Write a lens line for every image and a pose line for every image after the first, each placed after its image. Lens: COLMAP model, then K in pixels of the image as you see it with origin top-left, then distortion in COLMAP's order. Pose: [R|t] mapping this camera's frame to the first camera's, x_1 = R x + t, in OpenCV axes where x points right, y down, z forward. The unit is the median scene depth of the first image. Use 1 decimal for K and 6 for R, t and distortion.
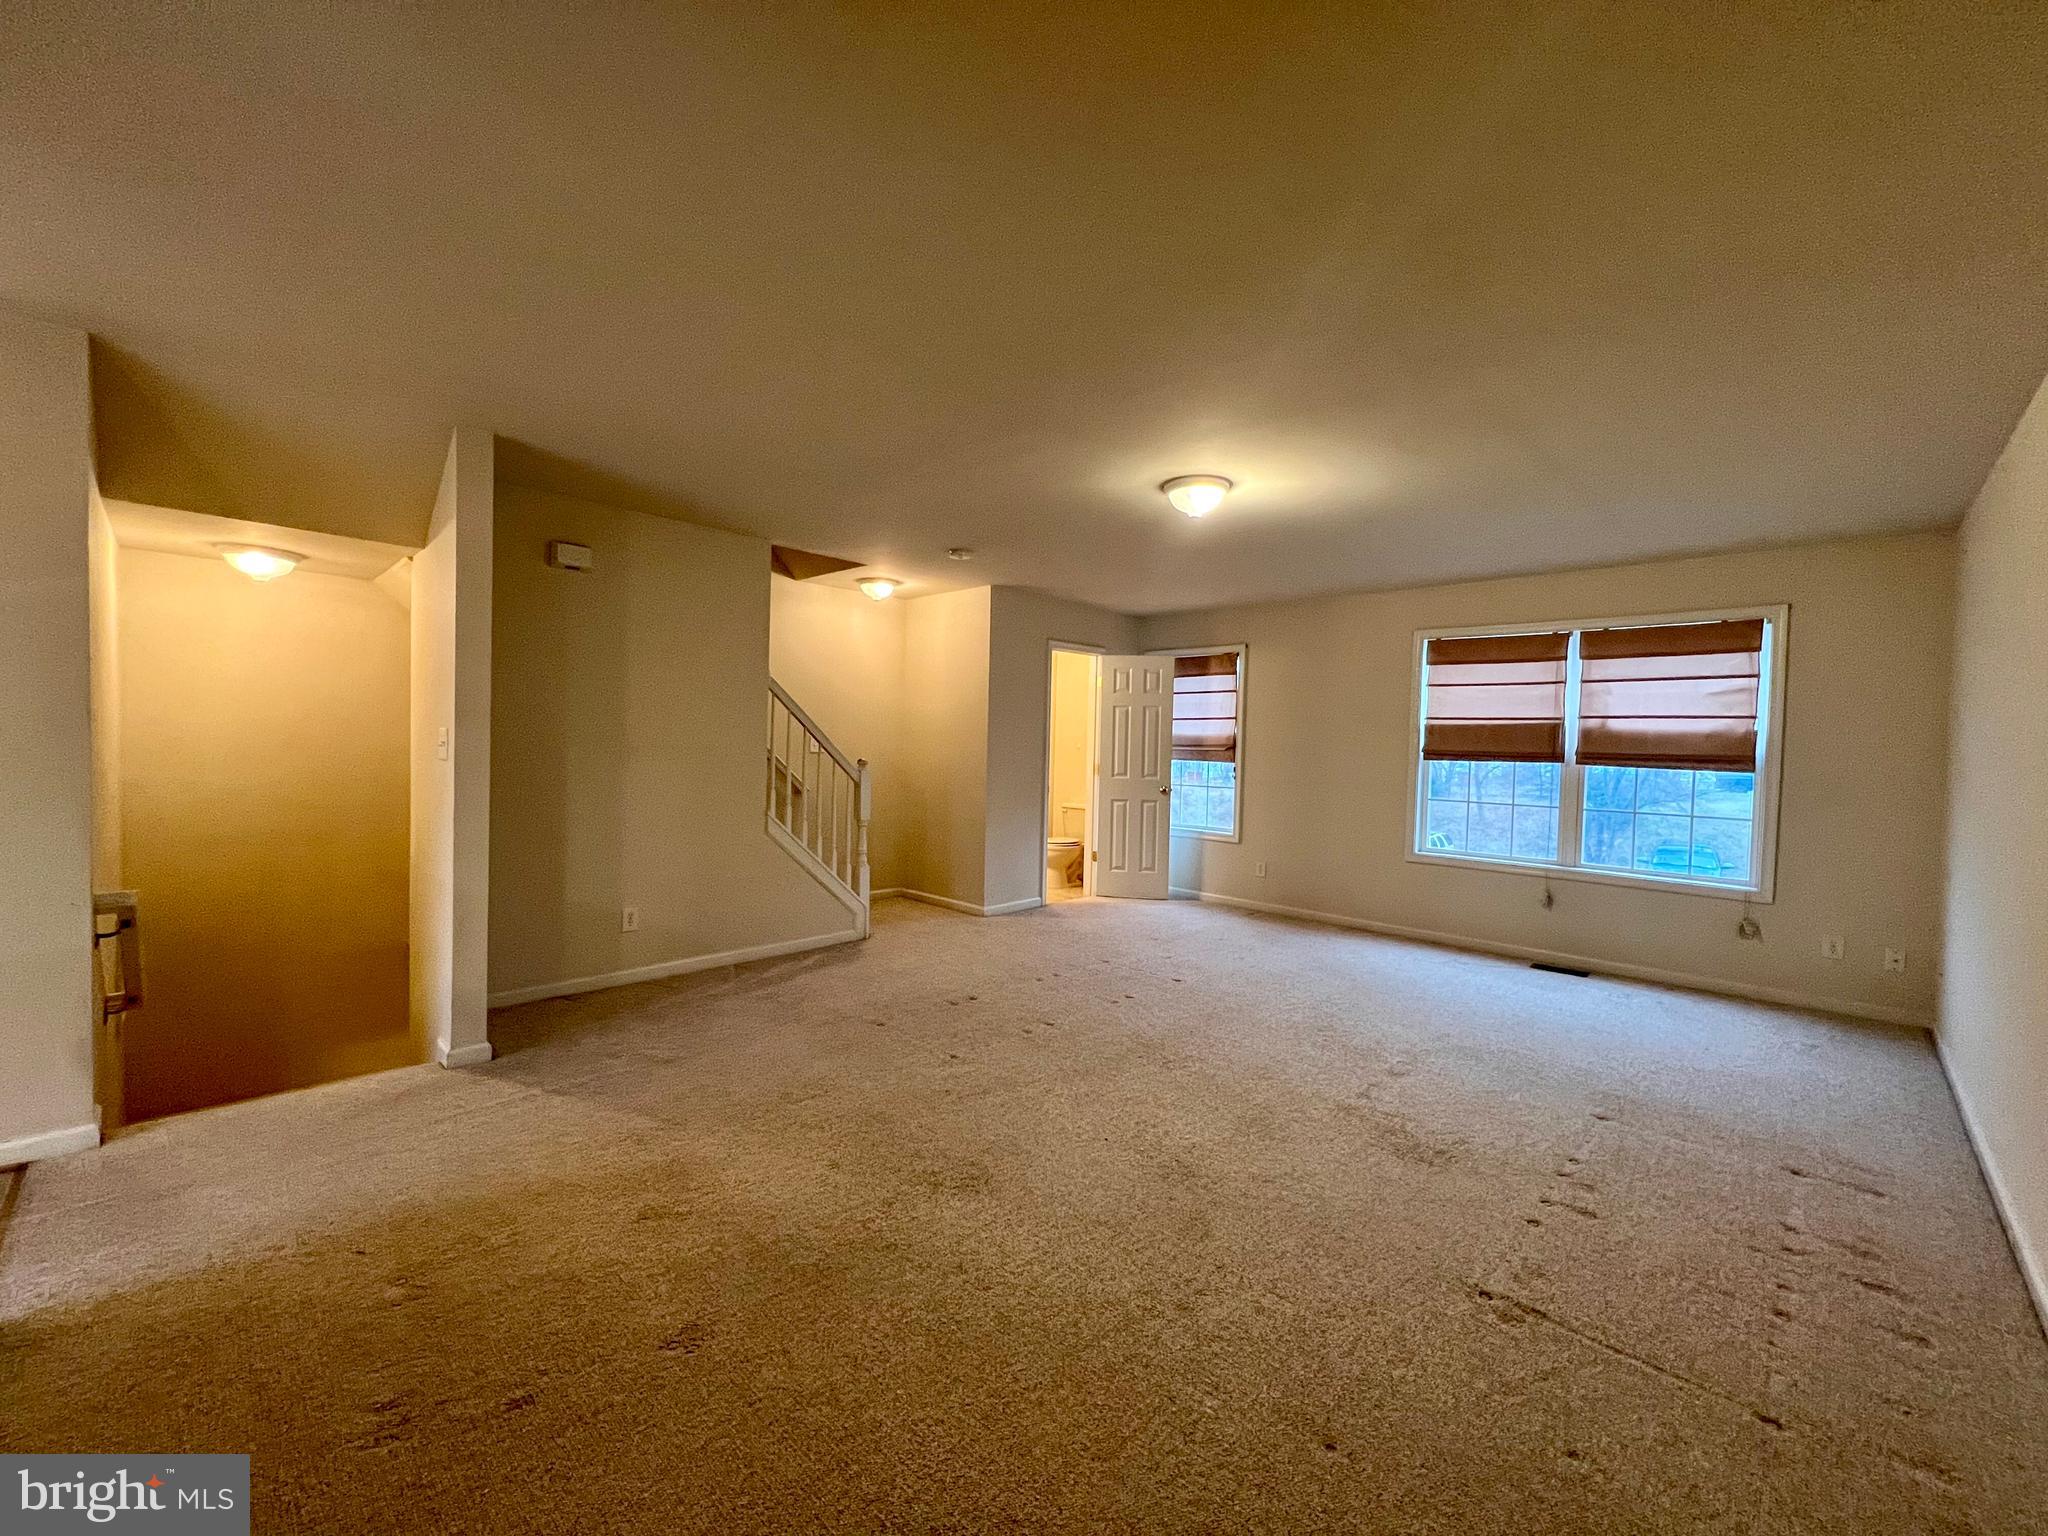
lens RADIAL K [[823.0, 0, 1027.2], [0, 823.0, 756.6], [0, 0, 1]] dist [0.001893, -0.000443]
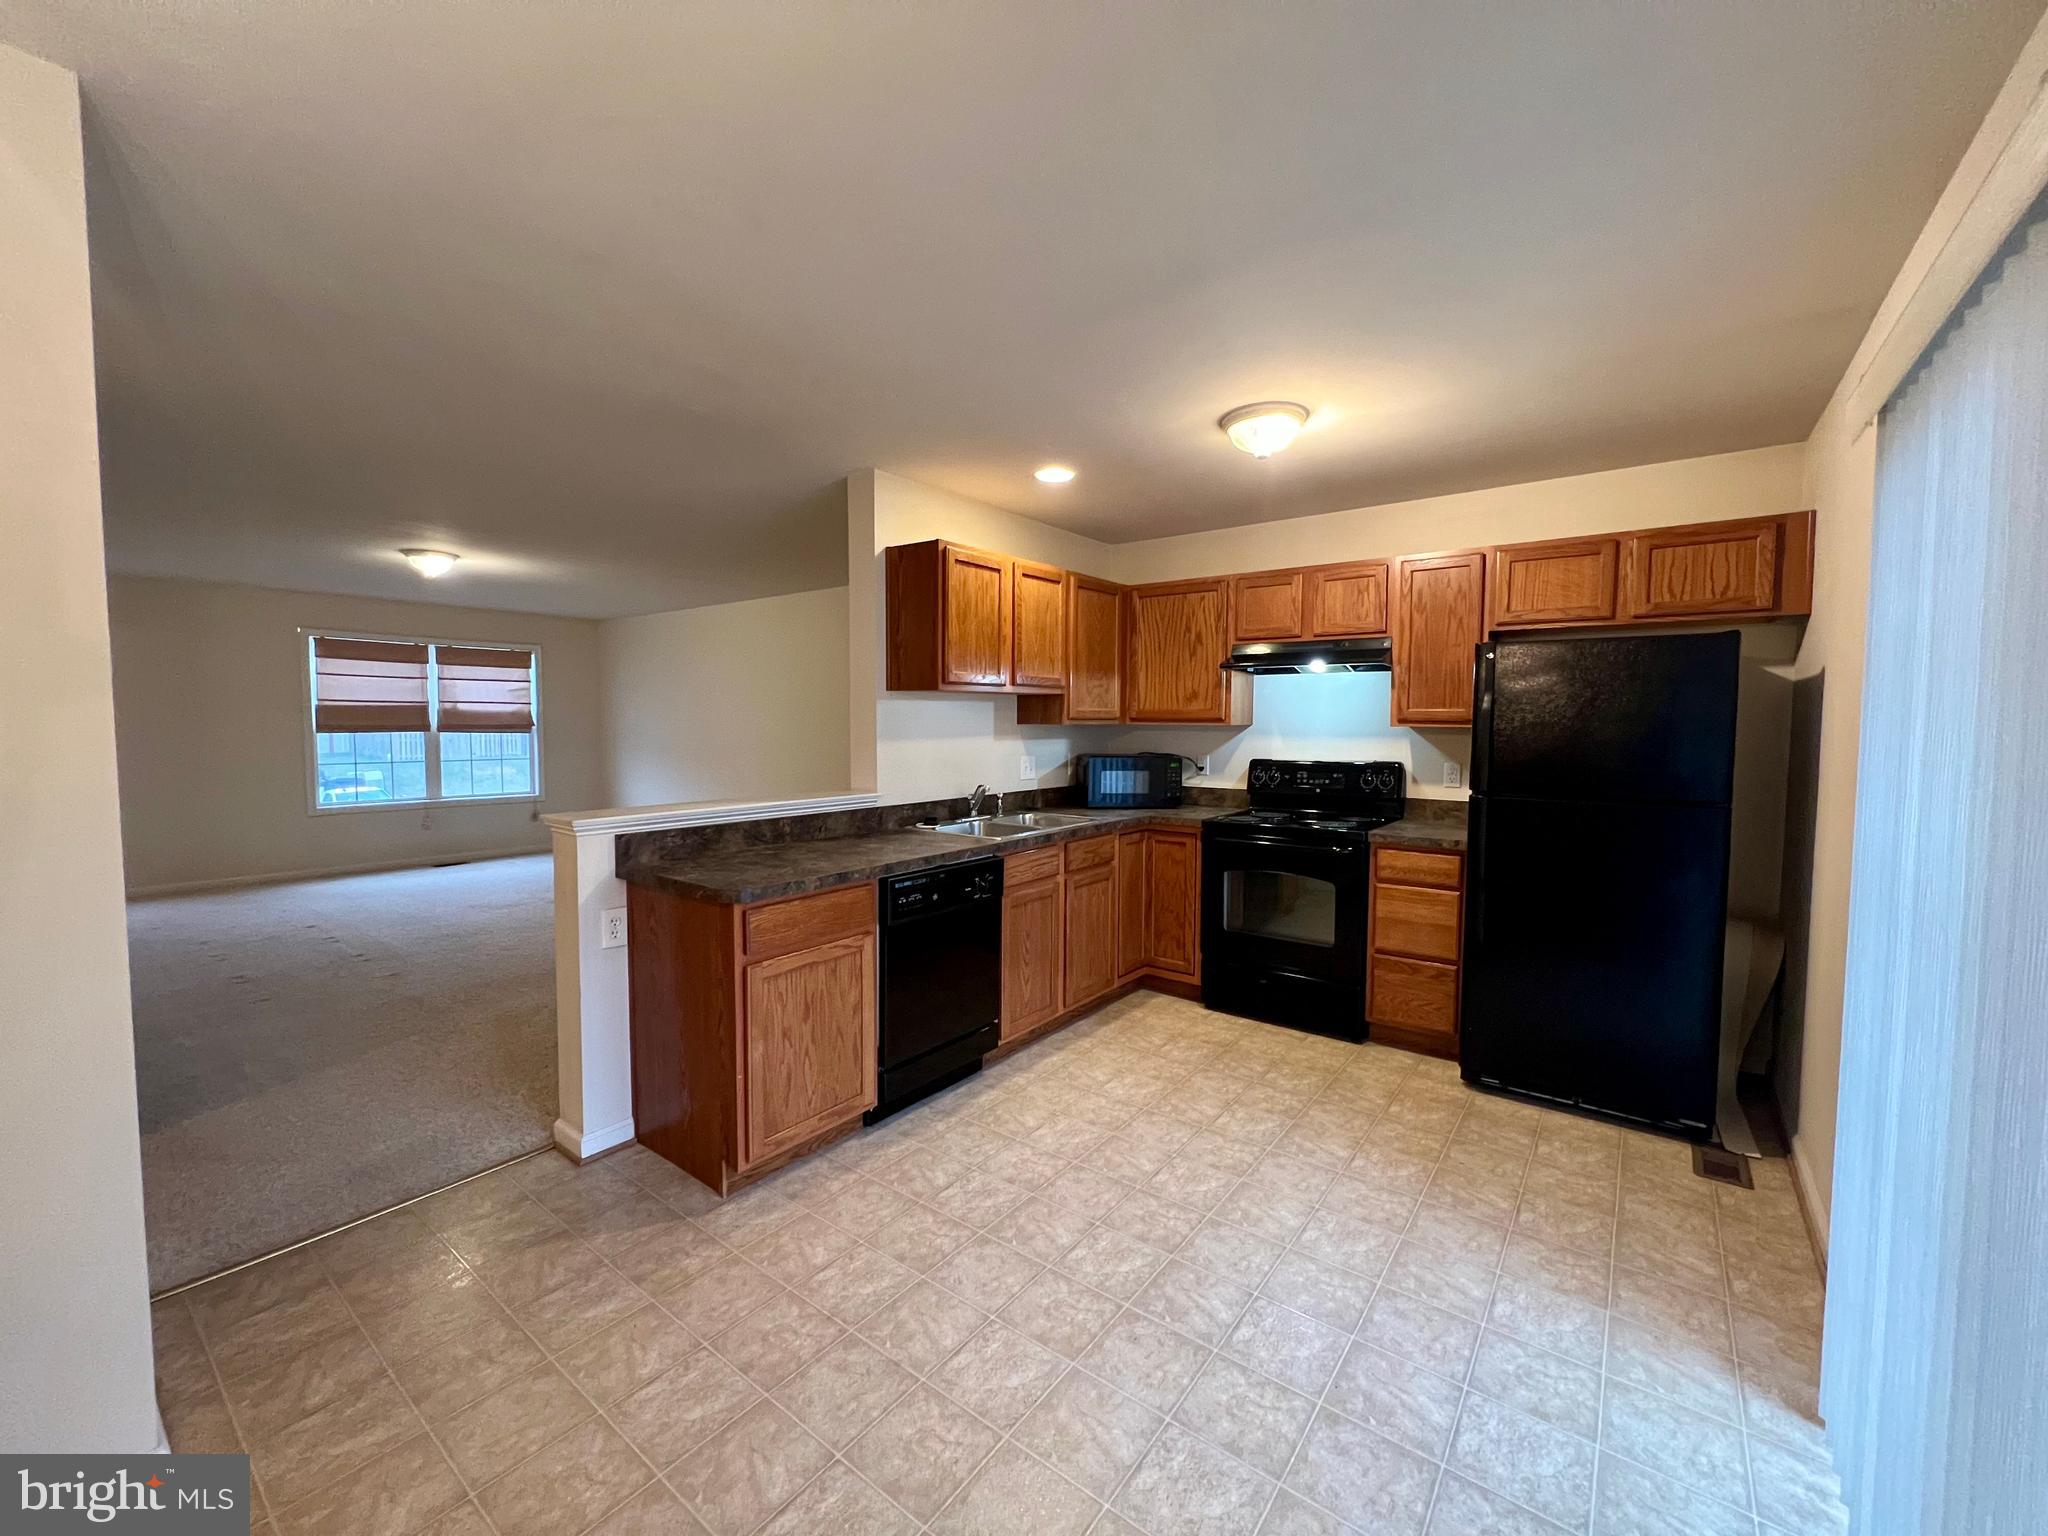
lens RADIAL K [[823.0, 0, 1008.1], [0, 823.0, 766.9], [0, 0, 1]] dist [0.001893, -0.000443]
pose [[-0.103051, -0.083654, 0.991152, -0.872279], [0.005242, 0.996398, 0.084642, -0.044820], [-0.994662, 0.013918, -0.102242, 0.085227]]
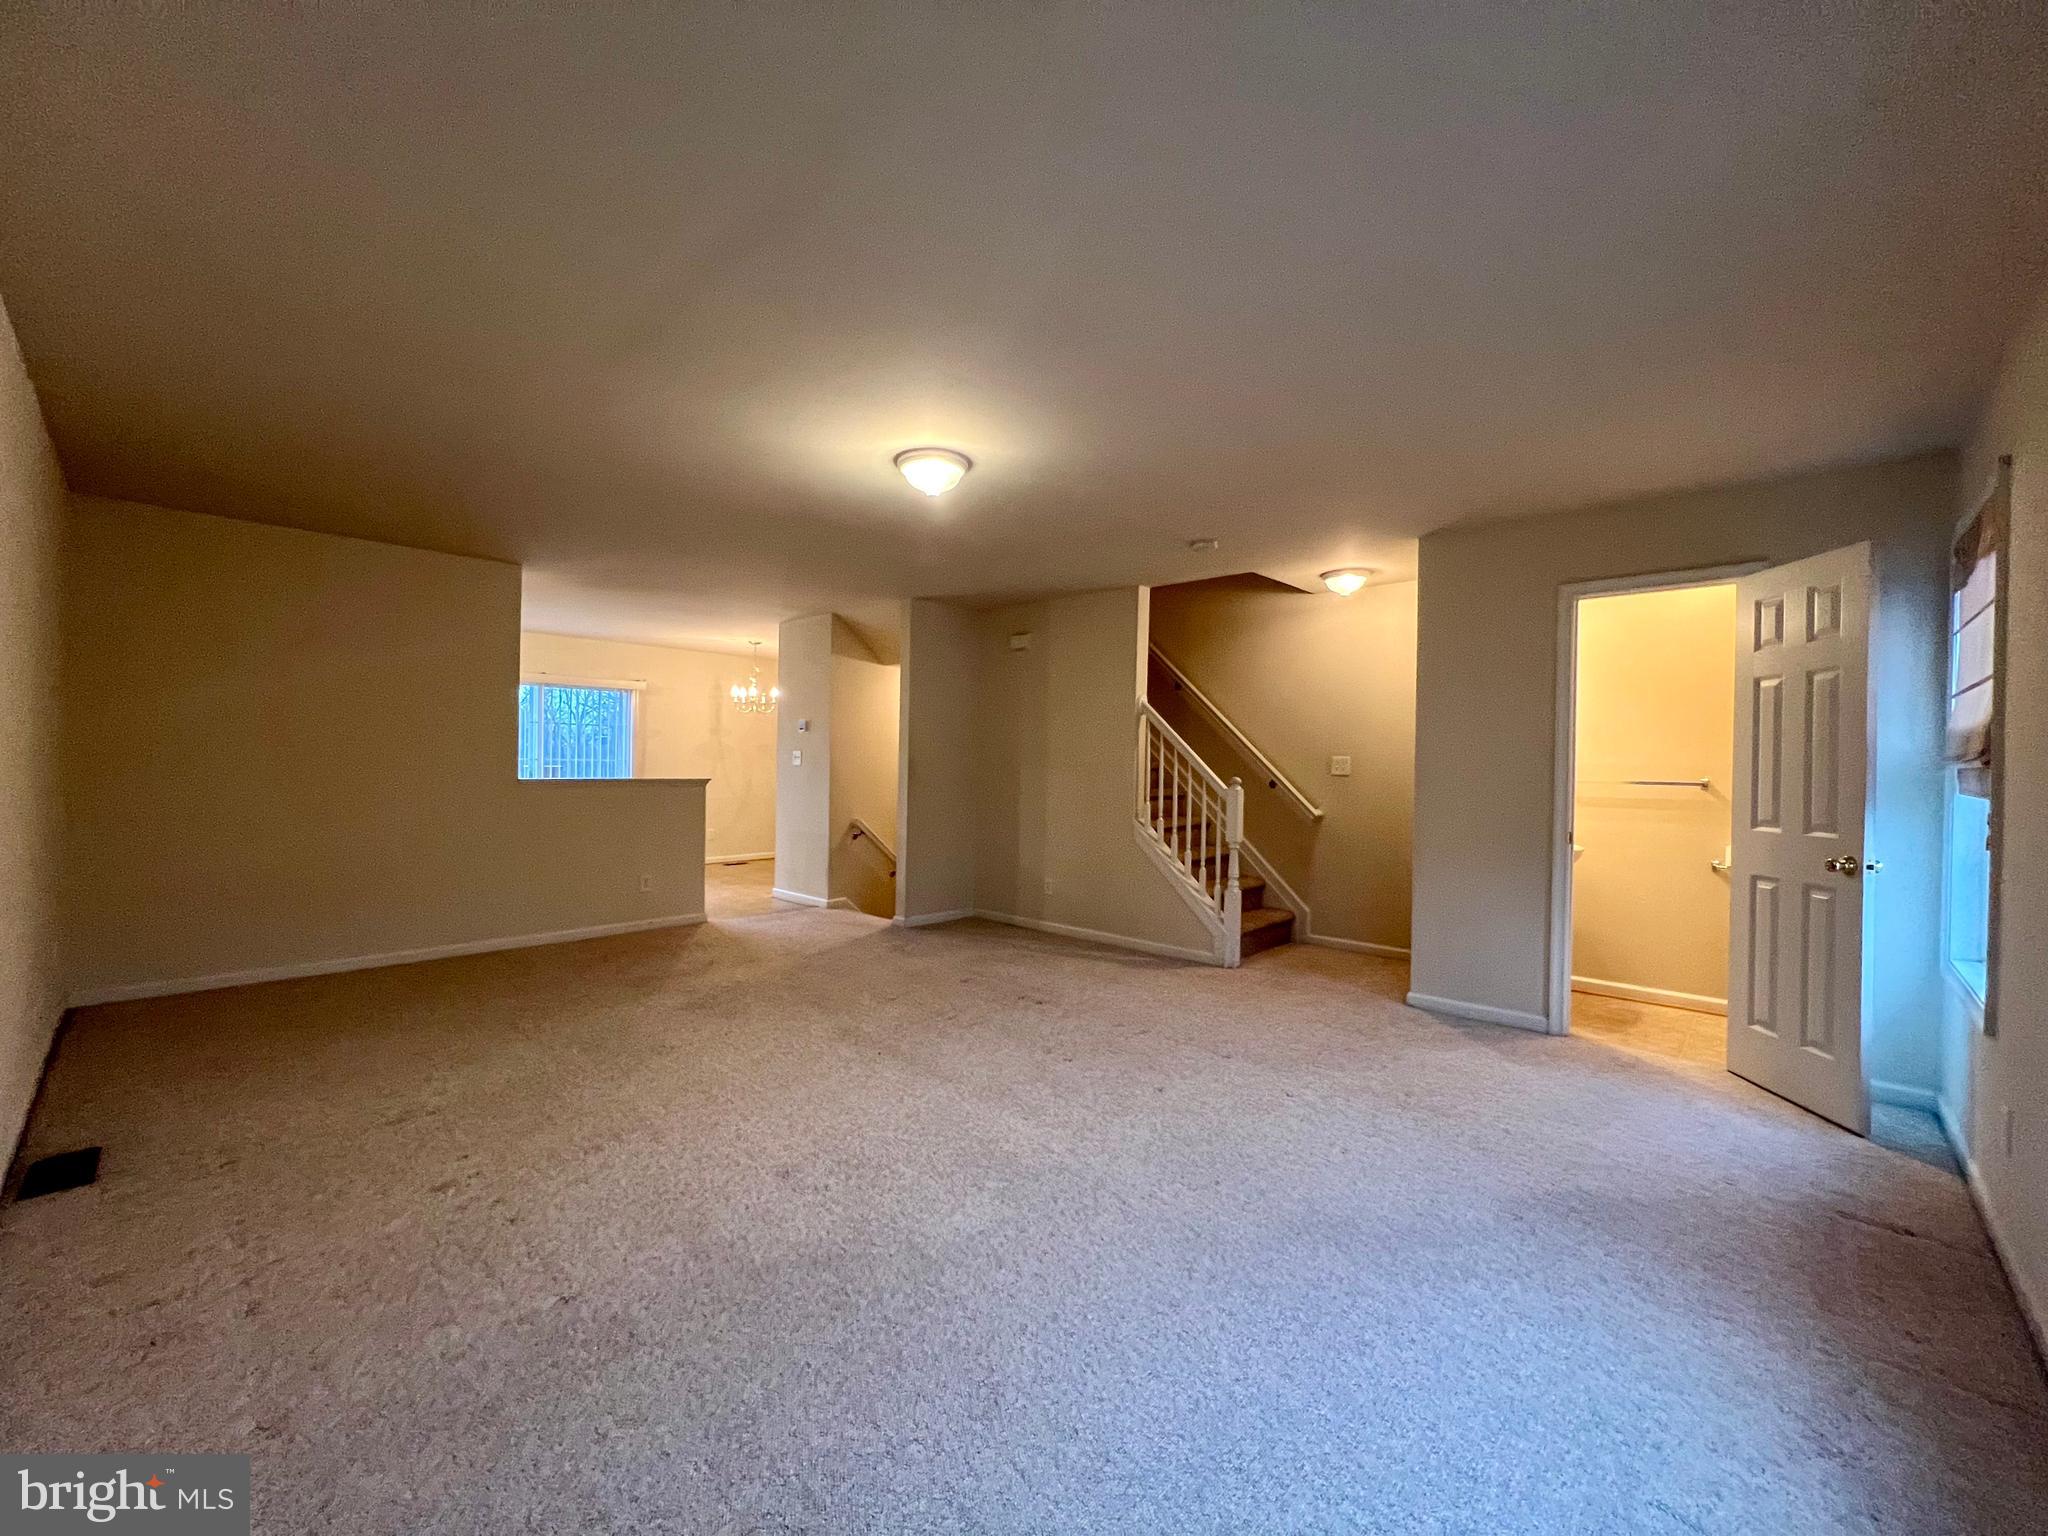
lens RADIAL K [[823.0, 0, 1014.5], [0, 823.0, 767.0], [0, 0, 1]] dist [0.001893, -0.000443]
pose [[0.004576, -0.013931, -0.999892, 0.704827], [-0.029896, 0.999454, -0.014062, 0.010855], [0.999543, 0.029957, 0.004157, 0.697257]]
